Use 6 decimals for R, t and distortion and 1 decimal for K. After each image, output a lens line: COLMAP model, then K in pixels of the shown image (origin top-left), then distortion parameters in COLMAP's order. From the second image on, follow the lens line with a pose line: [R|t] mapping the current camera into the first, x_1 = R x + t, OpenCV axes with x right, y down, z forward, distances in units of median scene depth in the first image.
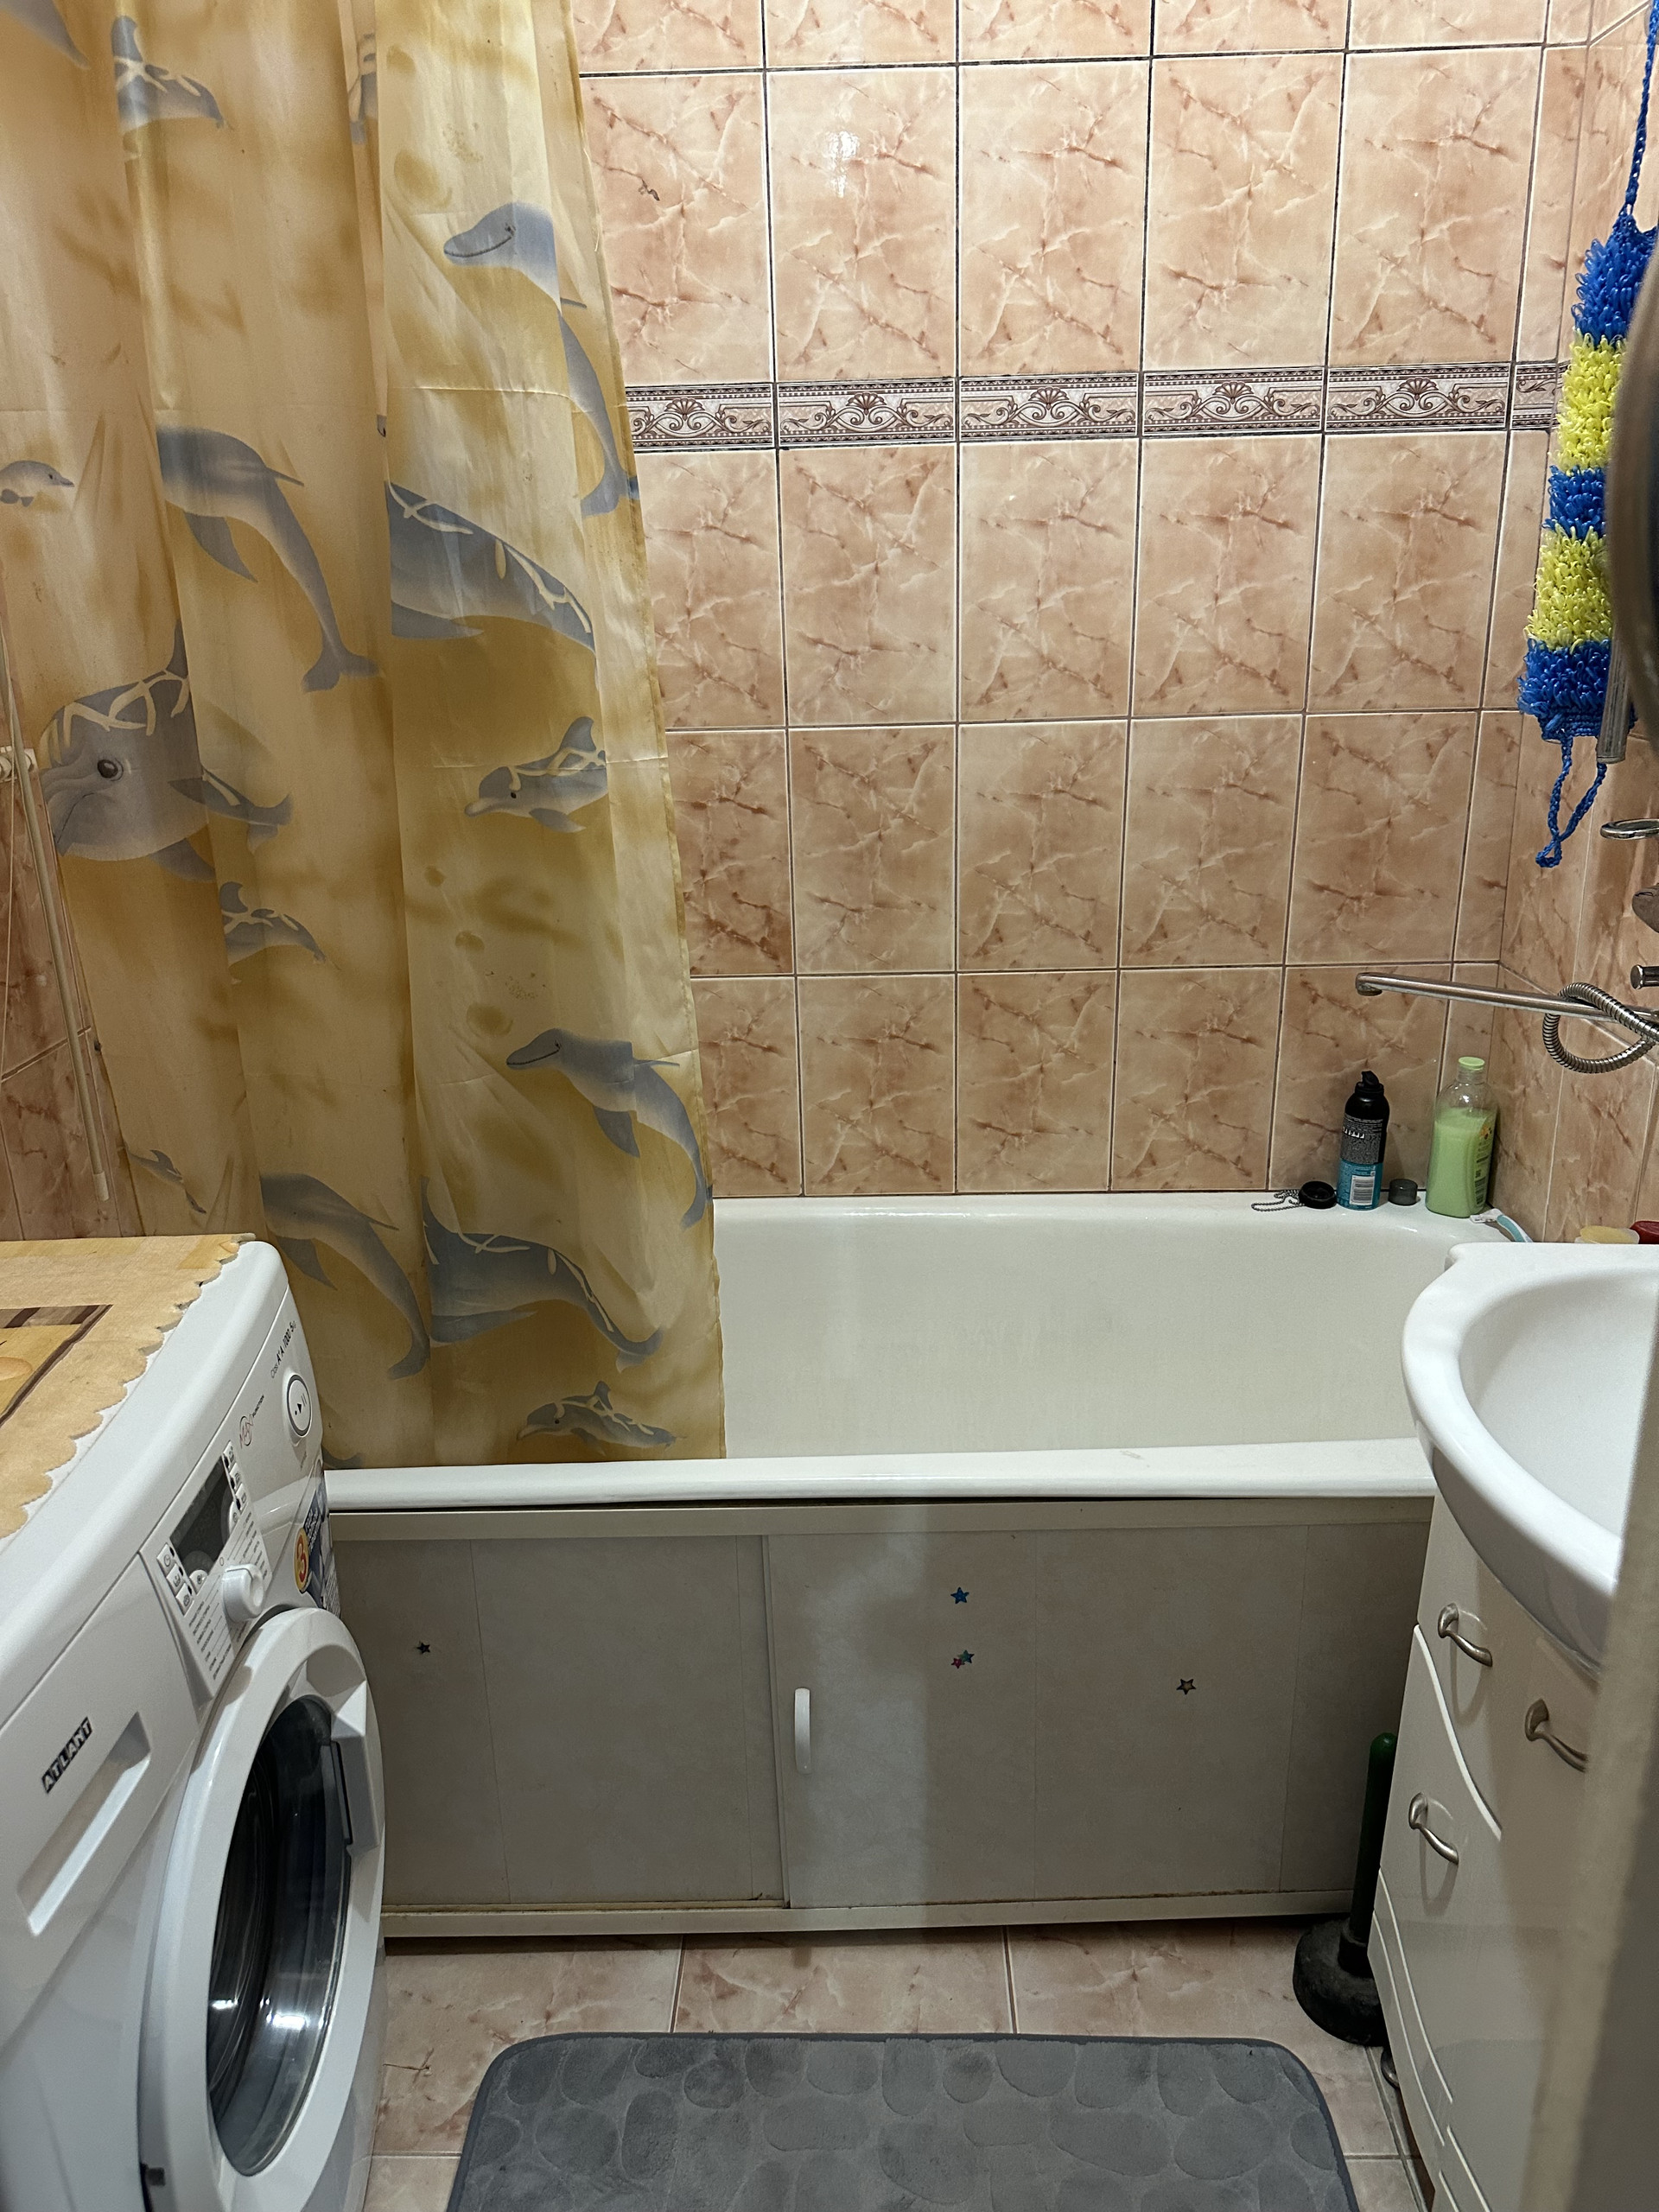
lens RADIAL K [[1537.4, 0, 928.1], [0, 1537.4, 1198.6], [0, 0, 1]] dist [0.099303, -0.118938]
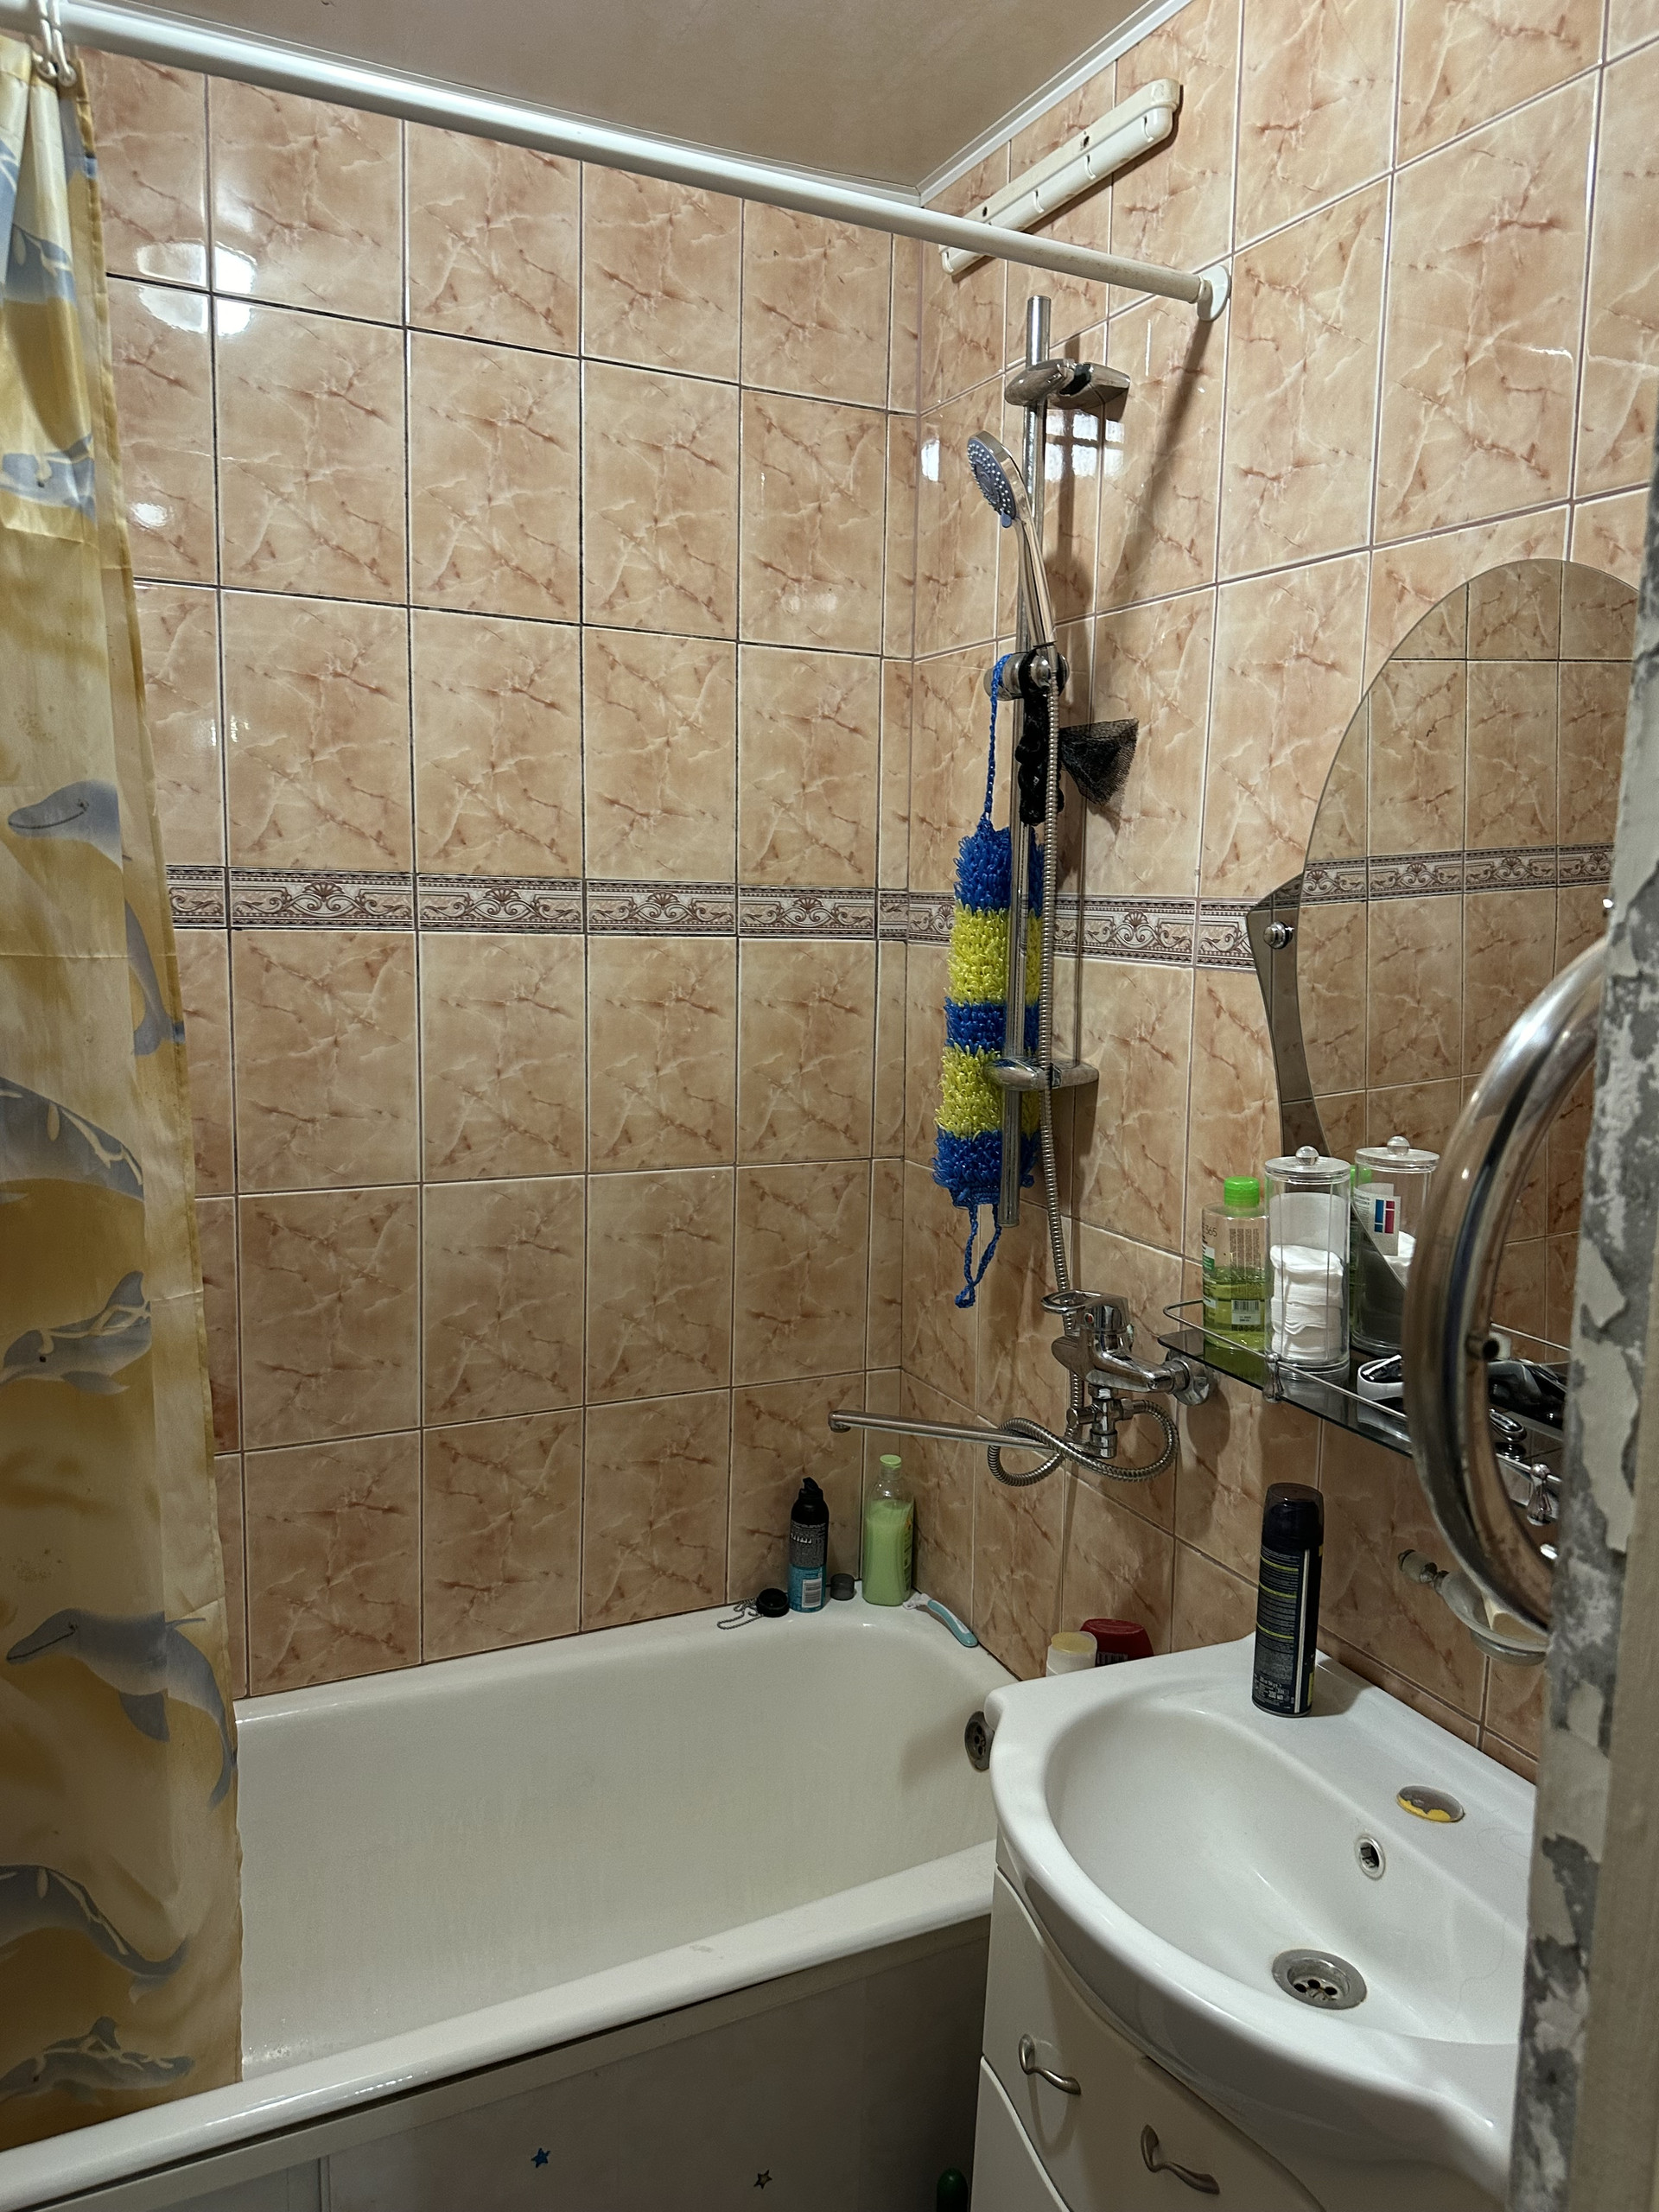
lens RADIAL K [[1537.4, 0, 928.1], [0, 1537.4, 1198.6], [0, 0, 1]] dist [0.099303, -0.118938]
pose [[0.892040, -0.016462, 0.451657, -0.141923], [0.104193, 0.979908, -0.170070, -0.093594], [-0.439783, 0.198769, 0.875832, -0.018997]]
